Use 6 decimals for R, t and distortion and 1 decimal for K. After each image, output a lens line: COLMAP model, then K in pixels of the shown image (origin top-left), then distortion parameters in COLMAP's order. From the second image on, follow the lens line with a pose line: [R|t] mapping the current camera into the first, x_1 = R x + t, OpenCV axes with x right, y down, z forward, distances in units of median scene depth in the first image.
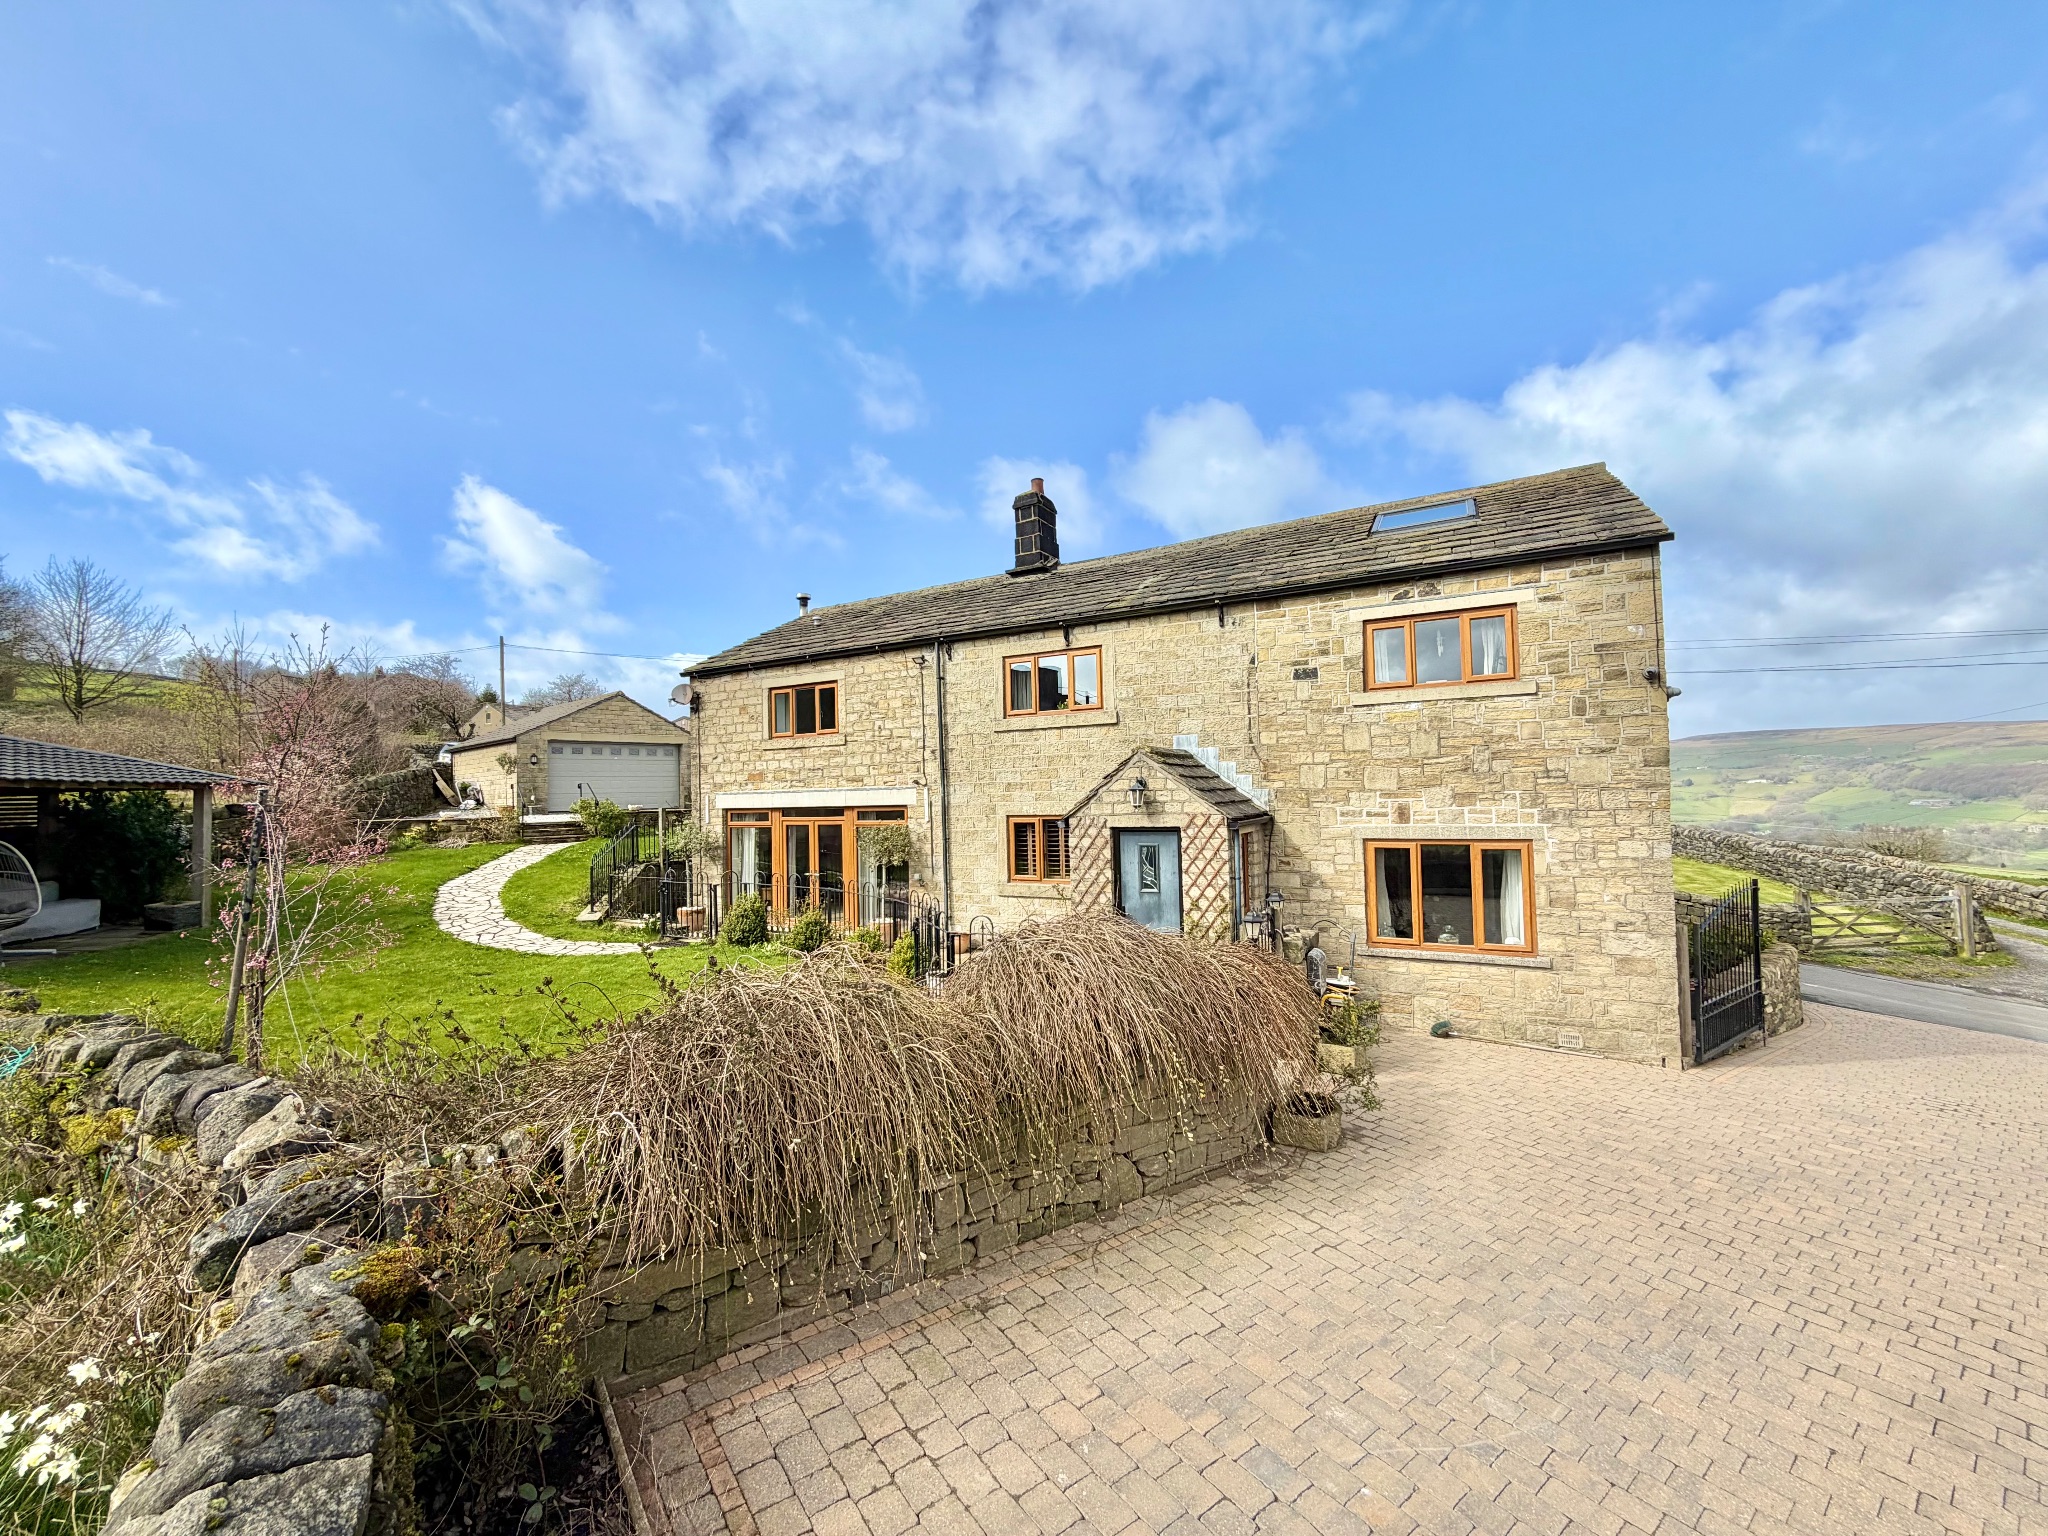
lens RADIAL K [[814.8, 0, 1021.1], [0, 814.8, 767.5], [0, 0, 1]] dist [0.000145, 0.000043]
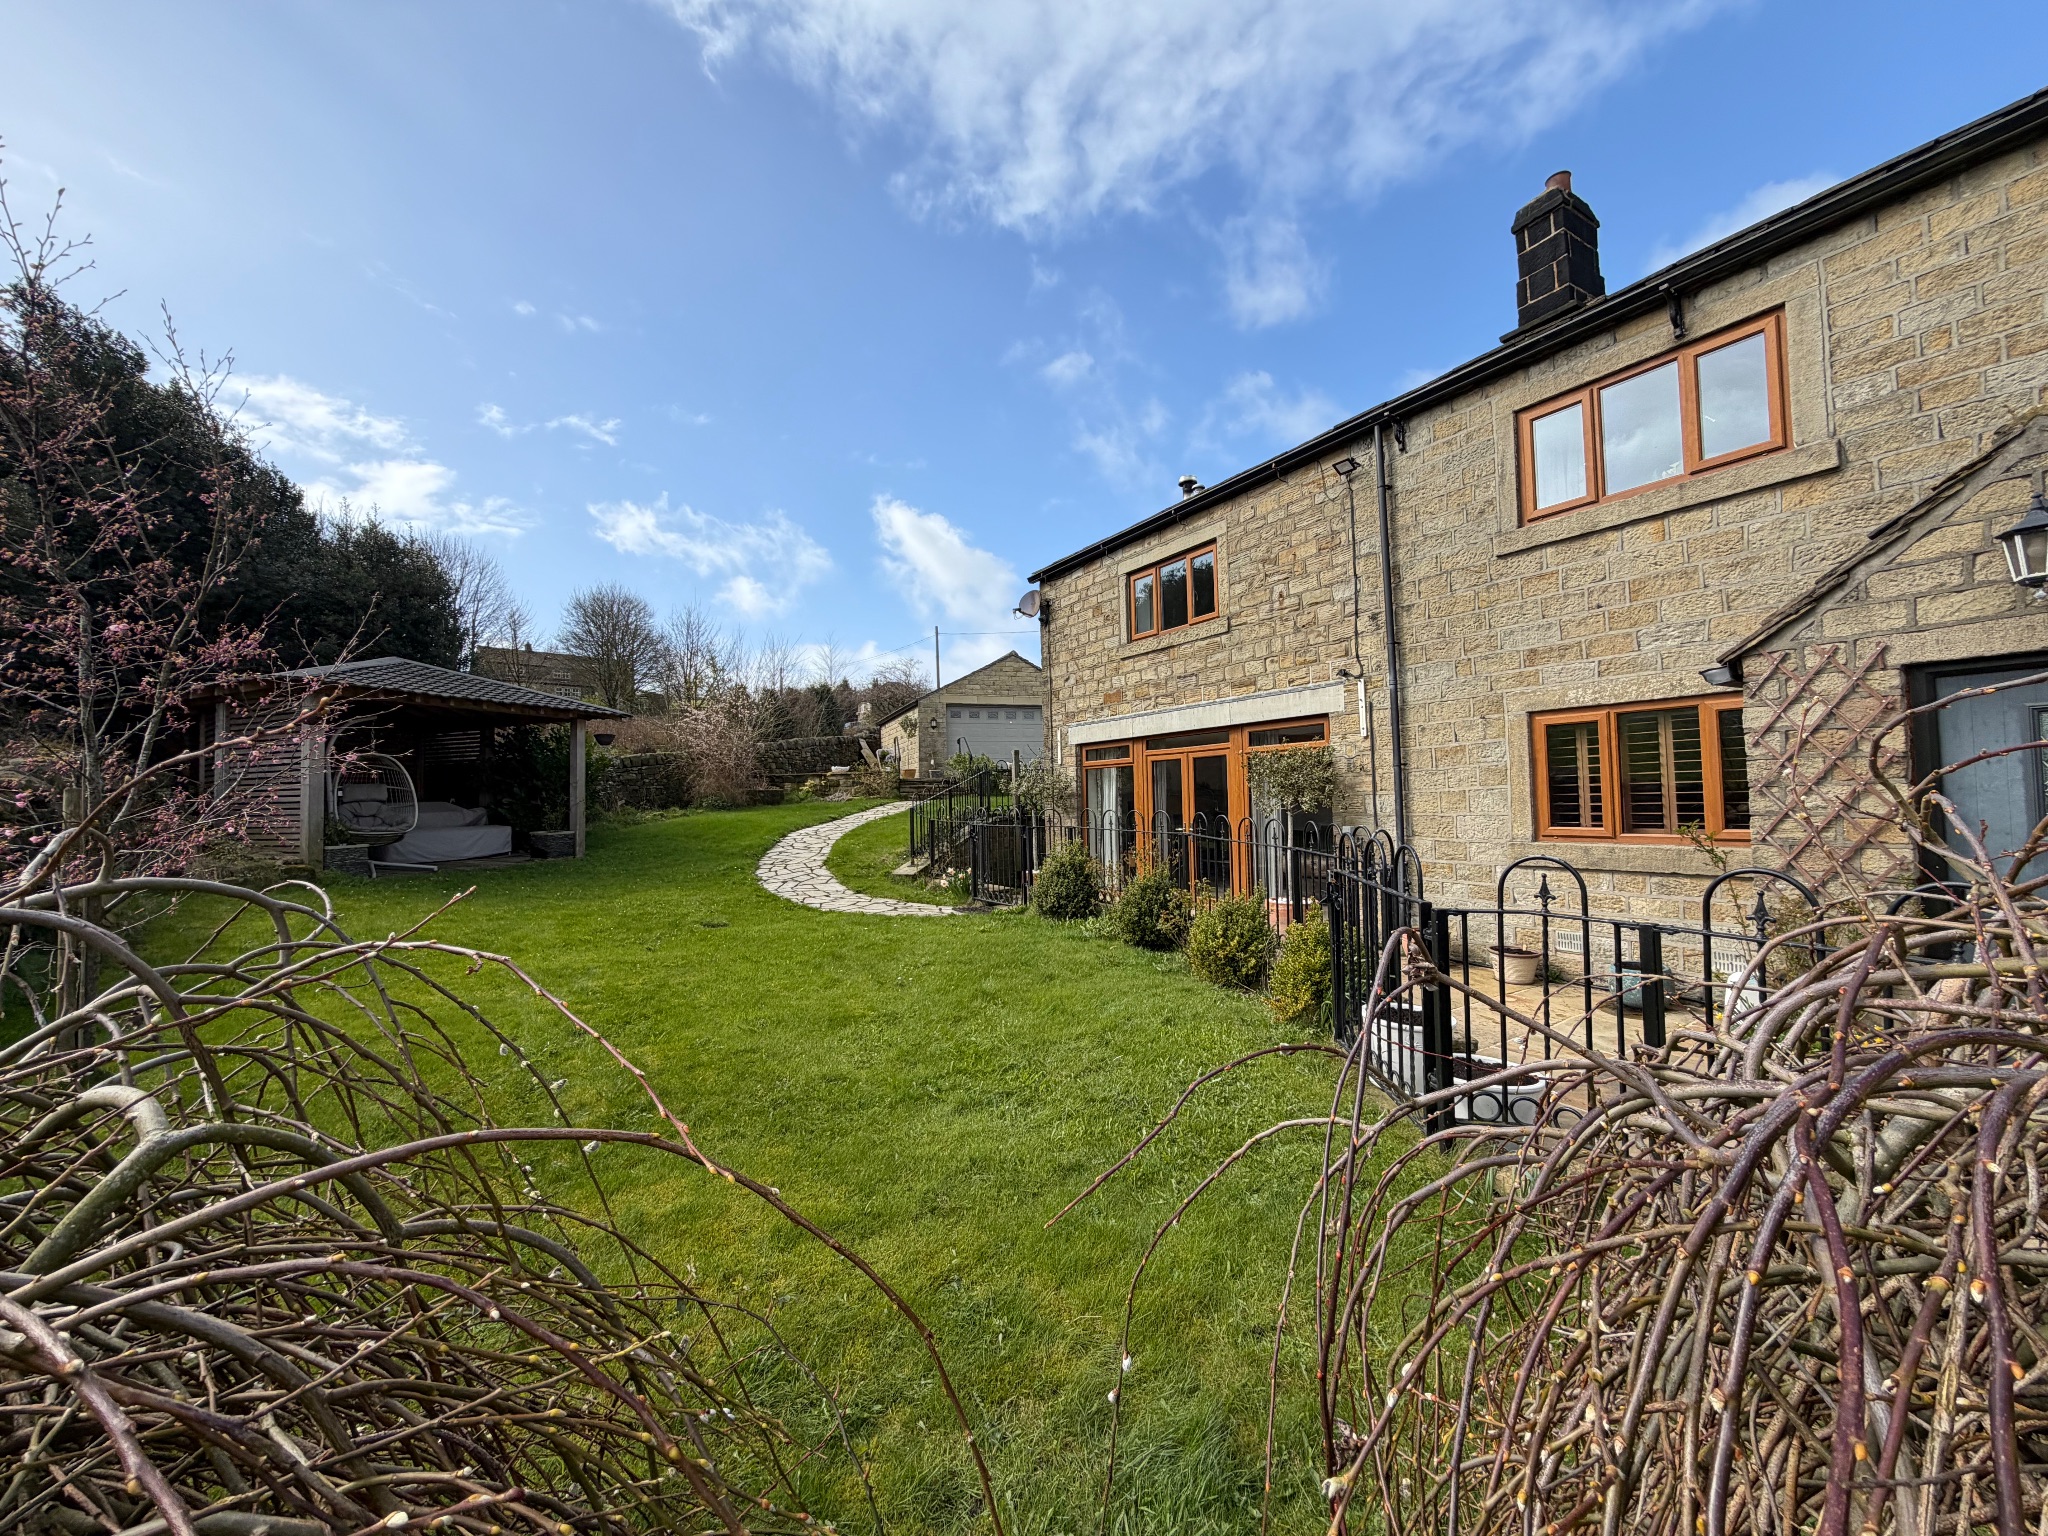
lens RADIAL K [[814.8, 0, 1018.1], [0, 814.8, 767.4], [0, 0, 1]] dist [0.000145, 0.000043]
pose [[0.867380, -0.013625, -0.497459, -0.039306], [0.015019, 0.999886, -0.001198, 0.084091], [0.497419, -0.006432, 0.867486, 0.361415]]
